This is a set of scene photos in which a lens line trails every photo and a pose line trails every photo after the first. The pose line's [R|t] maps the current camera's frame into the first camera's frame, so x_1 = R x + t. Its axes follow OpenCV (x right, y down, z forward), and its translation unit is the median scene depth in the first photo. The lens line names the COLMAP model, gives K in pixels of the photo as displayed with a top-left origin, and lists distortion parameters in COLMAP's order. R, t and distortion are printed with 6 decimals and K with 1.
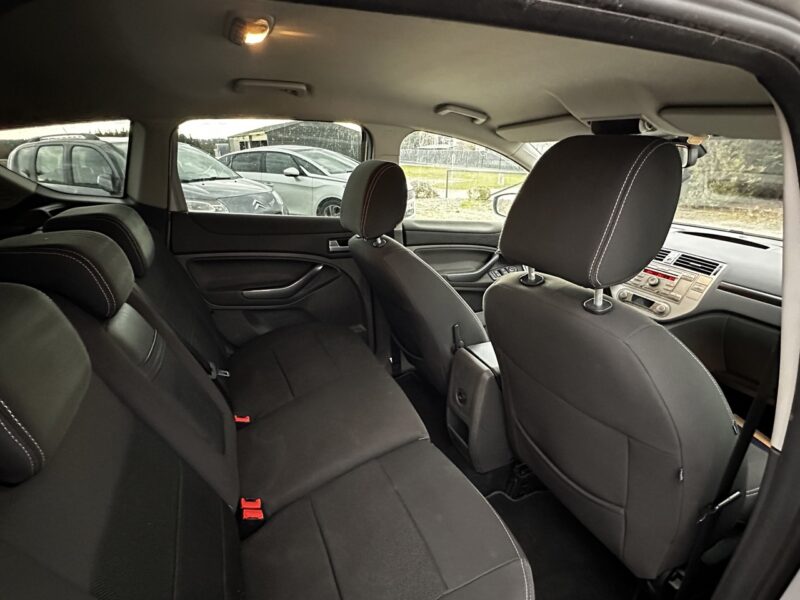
lens RADIAL K [[387.4, 0, 397.6], [0, 387.4, 296.0], [0, 0, 1]] dist [-0.001965, 0.002318]
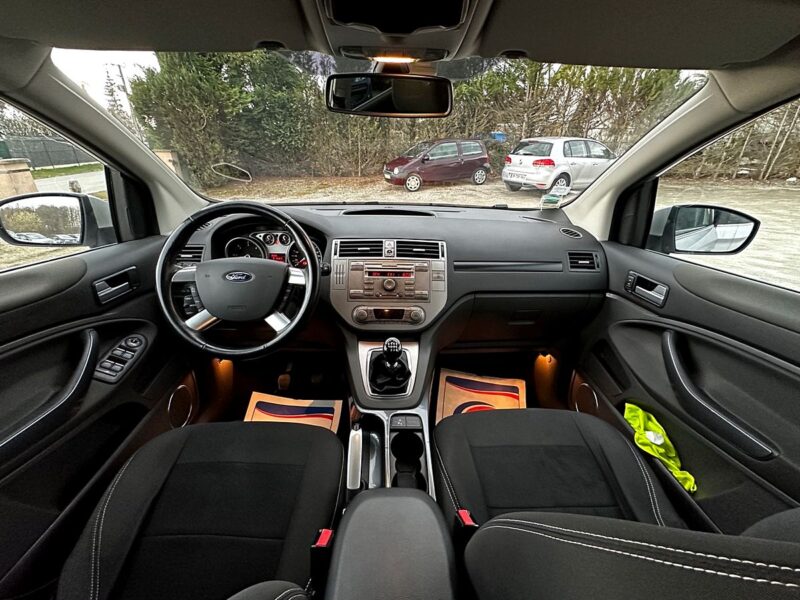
lens RADIAL K [[348.5, 0, 399.3], [0, 348.5, 301.6], [0, 0, 1]] dist [-0.006488, 0.001073]
pose [[0.382968, -0.384314, 0.840023, 0.092710], [0.317760, 0.908663, 0.270849, -0.186534], [-0.867389, 0.163199, 0.470108, 0.682004]]
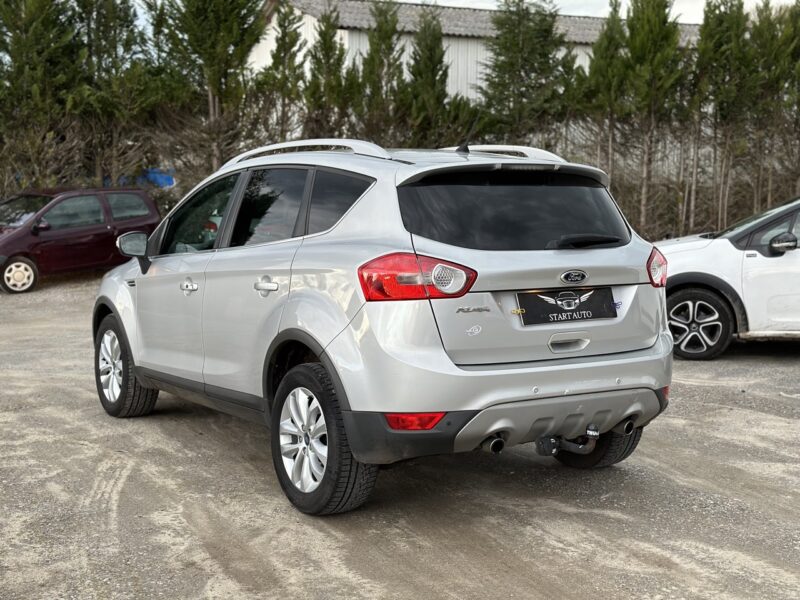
lens RADIAL K [[1118.7, 0, 401.7], [0, 1118.7, 299.9], [0, 0, 1]] dist [0.154280, 0.000000]
pose [[-0.135938, -0.101306, 0.985524, -4.143669], [0.350005, 0.925702, 0.143434, -0.430928], [-0.926832, 0.364436, -0.090381, 1.044366]]
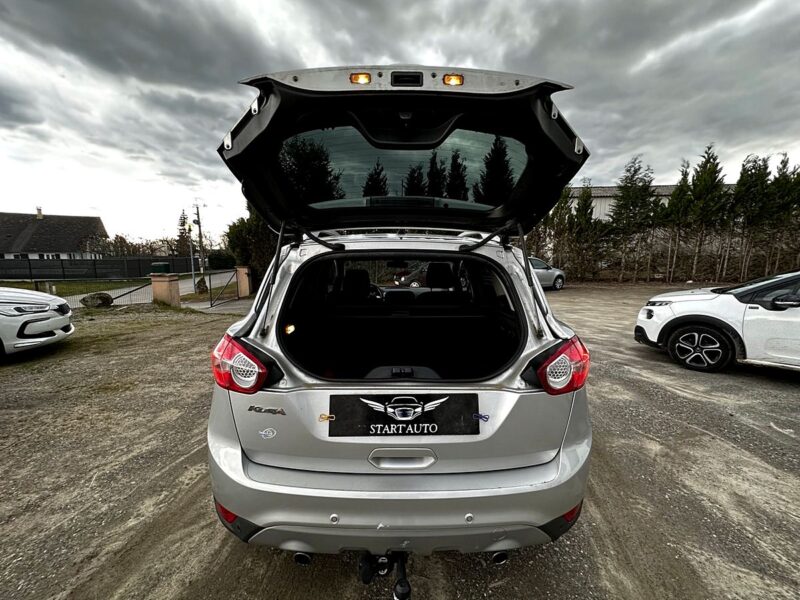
lens RADIAL K [[322.0, 0, 399.5], [0, 322.0, 299.4], [0, 0, 1]] dist [-0.001952, 0.001566]
pose [[0.402925, -0.125548, 0.906581, -1.652242], [0.325353, 0.945494, -0.013664, -0.028432], [-0.855451, 0.300464, 0.421810, -0.091314]]
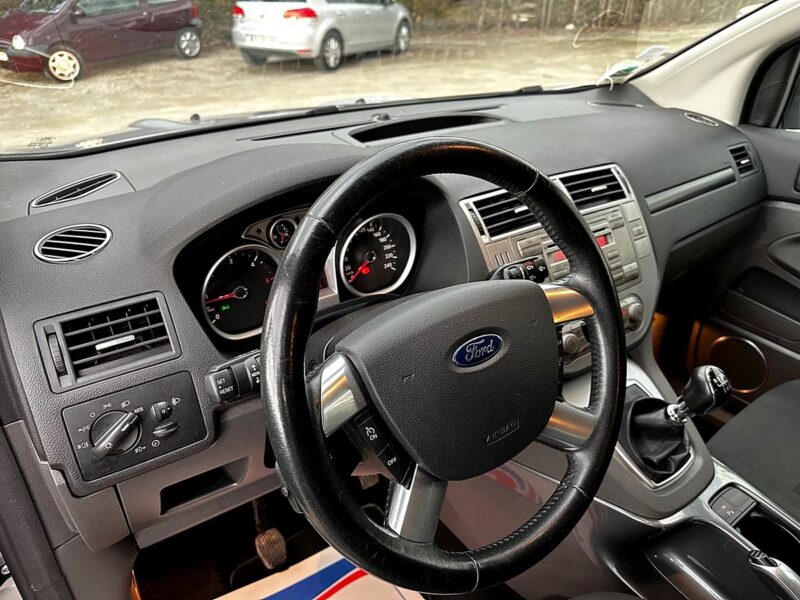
lens RADIAL K [[568.9, 0, 395.8], [0, 568.9, 297.5], [0, 0, 1]] dist [0.029755, -0.040393]
pose [[-0.205871, -0.474147, 0.856038, 0.220027], [0.338560, 0.786245, 0.516911, -0.367751], [-0.918147, 0.396237, -0.001338, 1.201014]]
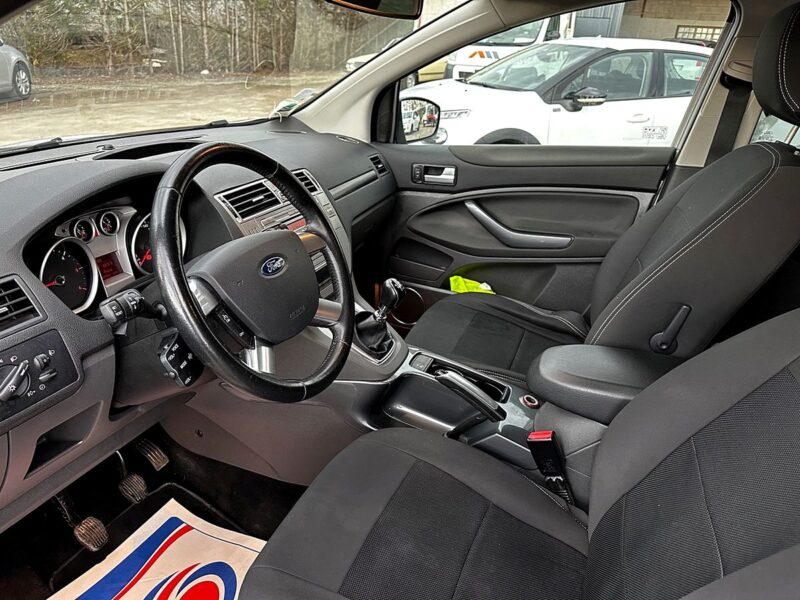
lens RADIAL K [[568.9, 0, 395.1], [0, 568.9, 304.6], [0, 0, 1]] dist [0.029755, -0.040393]
pose [[-0.702572, -0.329724, 0.630614, 0.034494], [0.200951, 0.758182, 0.620305, -0.445880], [-0.682650, 0.562531, -0.466420, 1.367633]]
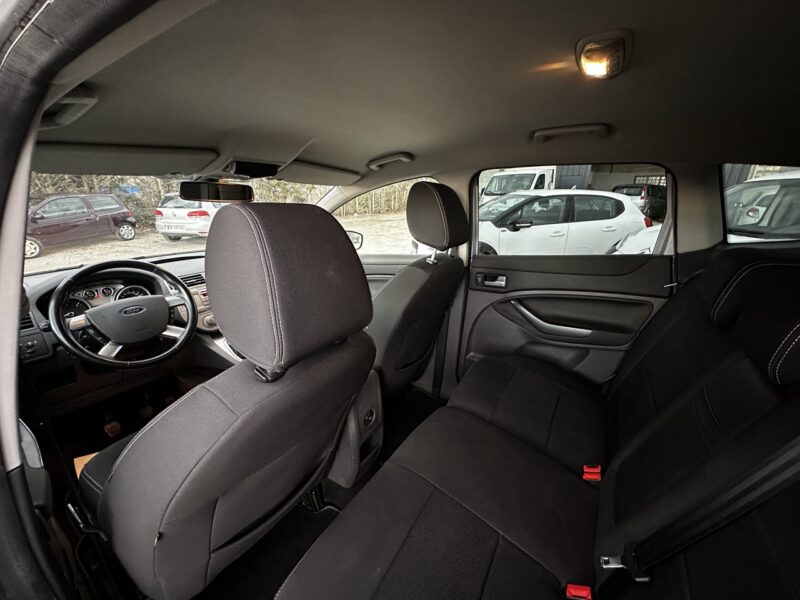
lens RADIAL K [[322.0, 0, 398.4], [0, 322.0, 298.0], [0, 0, 1]] dist [-0.001952, 0.001566]
pose [[-0.532755, -0.261524, 0.804846, -0.428408], [0.297117, 0.832706, 0.467249, -0.340239], [-0.792397, 0.488063, -0.365925, 0.941619]]
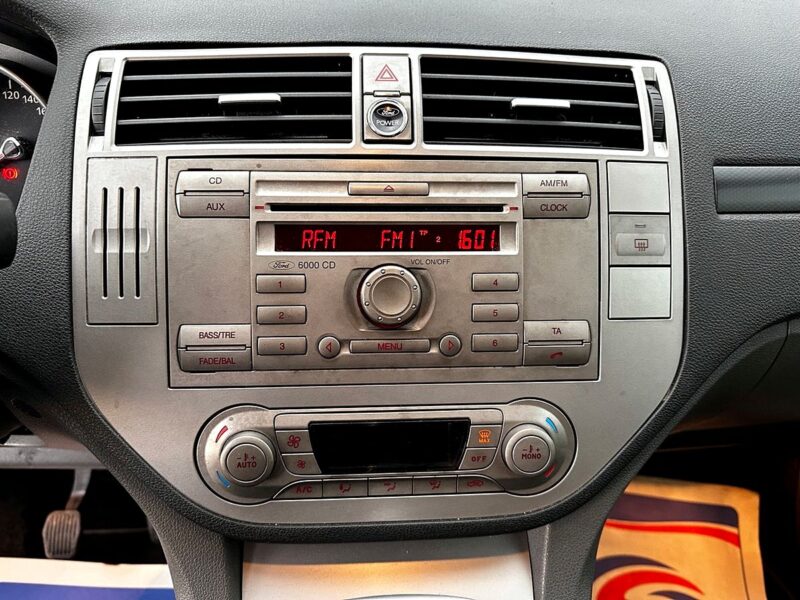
lens RADIAL K [[568.9, 0, 398.9], [0, 568.9, 301.3], [0, 0, 1]] dist [0.029755, -0.040393]
pose [[0.357354, -0.506848, 0.784476, 0.507305], [0.320477, 0.855486, 0.406740, -0.119930], [-0.877264, 0.106056, 0.468145, 0.913946]]
